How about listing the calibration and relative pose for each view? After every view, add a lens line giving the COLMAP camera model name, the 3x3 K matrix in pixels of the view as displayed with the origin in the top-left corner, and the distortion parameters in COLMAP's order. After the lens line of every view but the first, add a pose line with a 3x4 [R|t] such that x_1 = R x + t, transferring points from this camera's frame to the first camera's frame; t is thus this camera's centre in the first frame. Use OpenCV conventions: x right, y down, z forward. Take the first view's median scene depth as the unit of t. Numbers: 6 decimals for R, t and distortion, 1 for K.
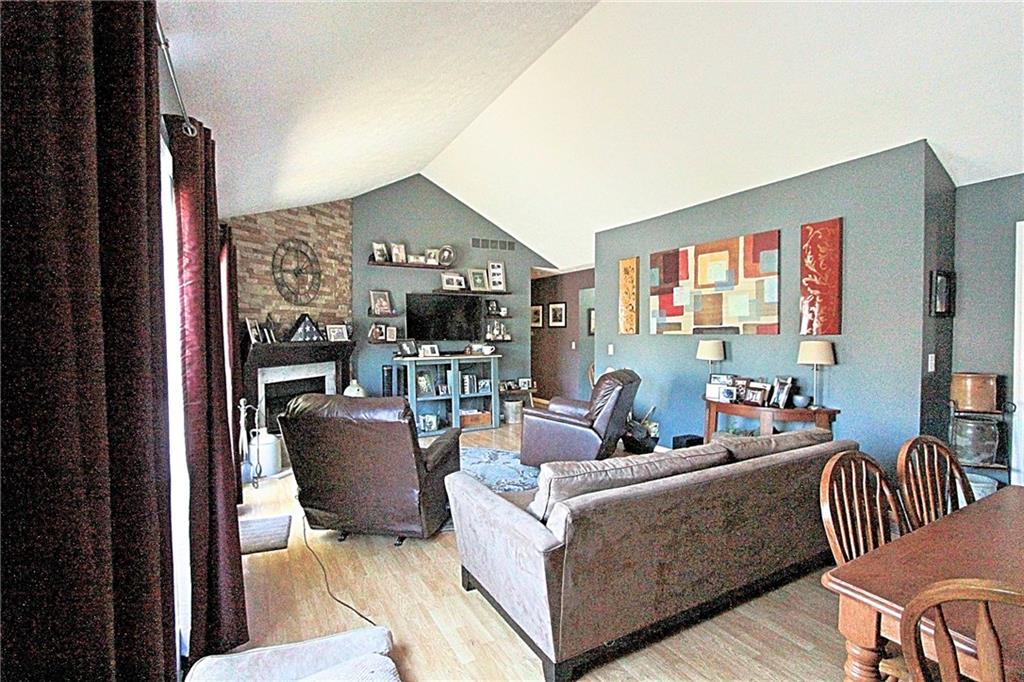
lens RADIAL K [[488.0, 0, 512.0], [0, 488.0, 341.0], [0, 0, 1]] dist [0.001689, 0.000153]
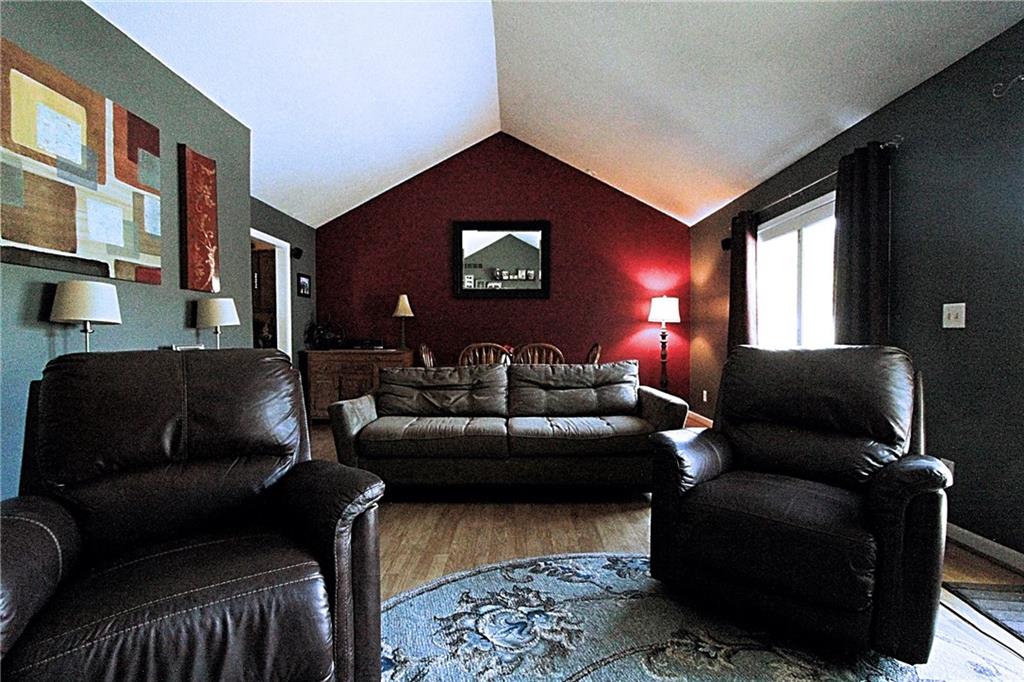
lens RADIAL K [[488.0, 0, 512.0], [0, 488.0, 341.0], [0, 0, 1]] dist [0.001689, 0.000153]
pose [[-0.877261, 0.003559, 0.480001, -0.174004], [0.017432, 0.999549, 0.024448, 0.047588], [-0.479697, 0.029815, -0.876927, 1.163720]]
